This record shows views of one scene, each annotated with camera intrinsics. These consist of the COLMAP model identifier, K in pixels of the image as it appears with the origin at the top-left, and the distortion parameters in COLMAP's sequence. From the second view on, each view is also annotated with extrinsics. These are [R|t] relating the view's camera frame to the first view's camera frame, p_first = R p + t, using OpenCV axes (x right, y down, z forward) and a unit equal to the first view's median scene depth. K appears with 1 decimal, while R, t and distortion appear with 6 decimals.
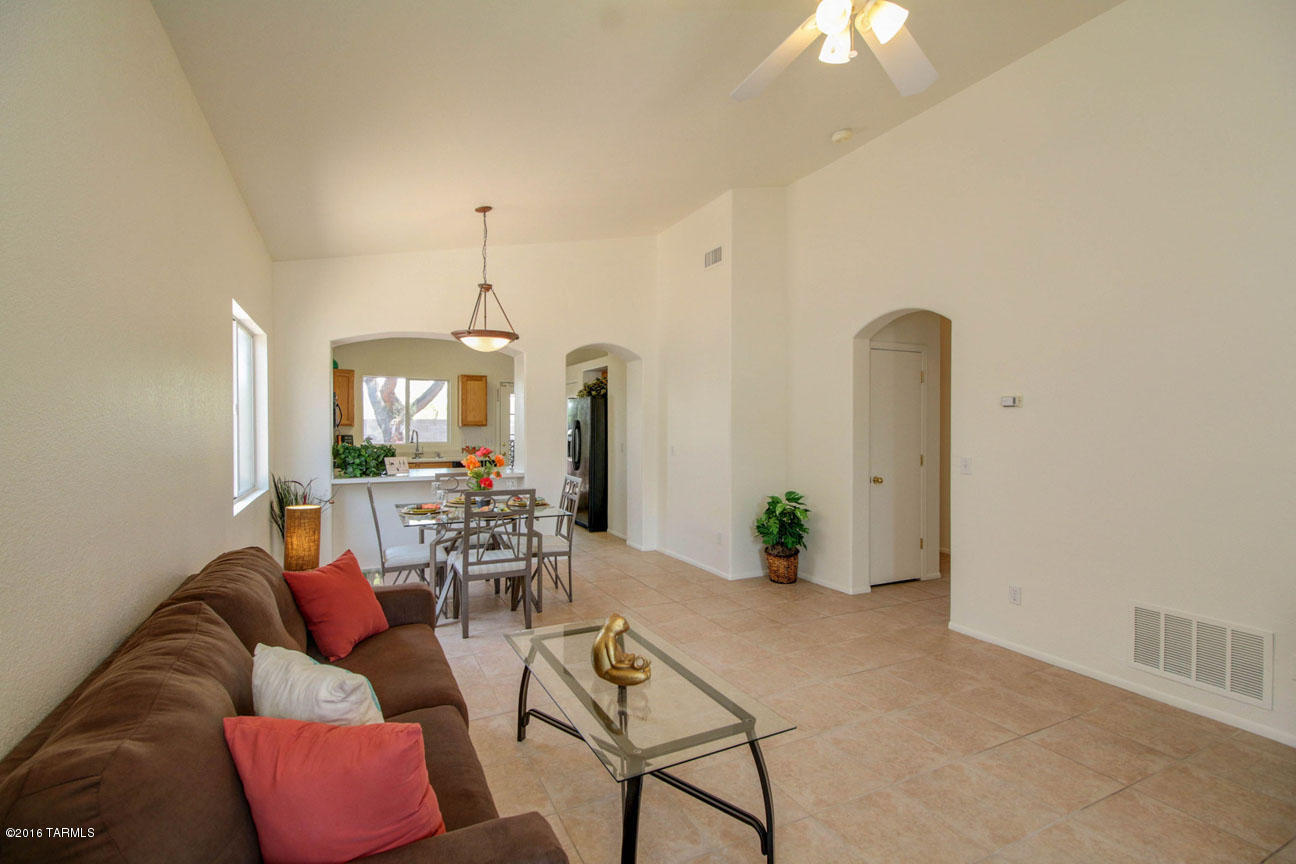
lens RADIAL K [[595.6, 0, 644.6], [0, 595.6, 431.7], [0, 0, 1]] dist [0.028431, -0.013035]
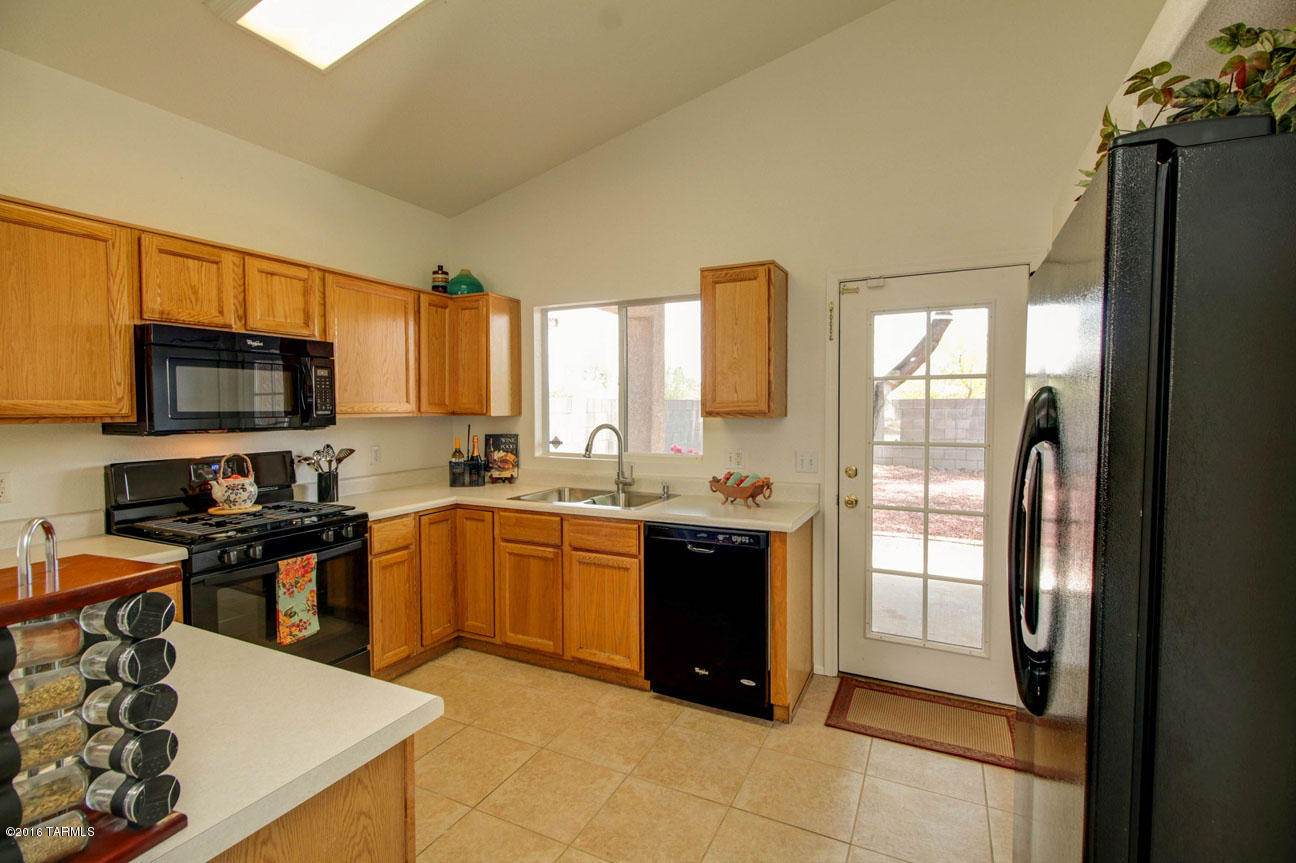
lens RADIAL K [[595.6, 0, 644.6], [0, 595.6, 431.2], [0, 0, 1]] dist [0.028431, -0.013035]
pose [[0.597677, 0.031241, -0.801128, -0.073219], [-0.005483, 0.999376, 0.034881, -0.021710], [0.801718, -0.016455, 0.597475, 1.232060]]
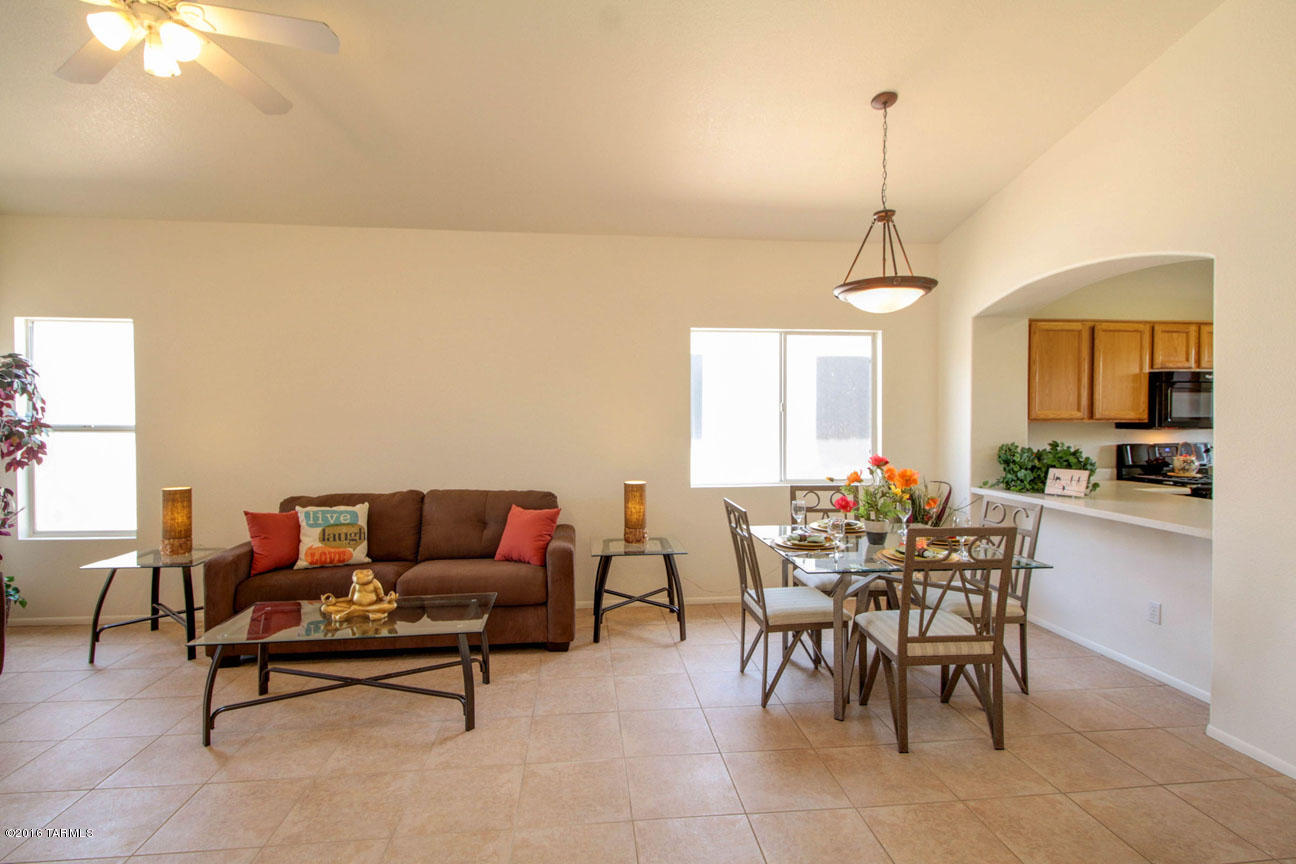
lens RADIAL K [[625.1, 0, 651.5], [0, 625.1, 427.1], [0, 0, 1]] dist [0.003114, 0.000266]
pose [[-0.346447, 0.013460, -0.937973, 0.412839], [-0.009186, 0.999800, 0.017740, -0.013317], [0.938025, 0.014762, -0.346254, 0.855918]]
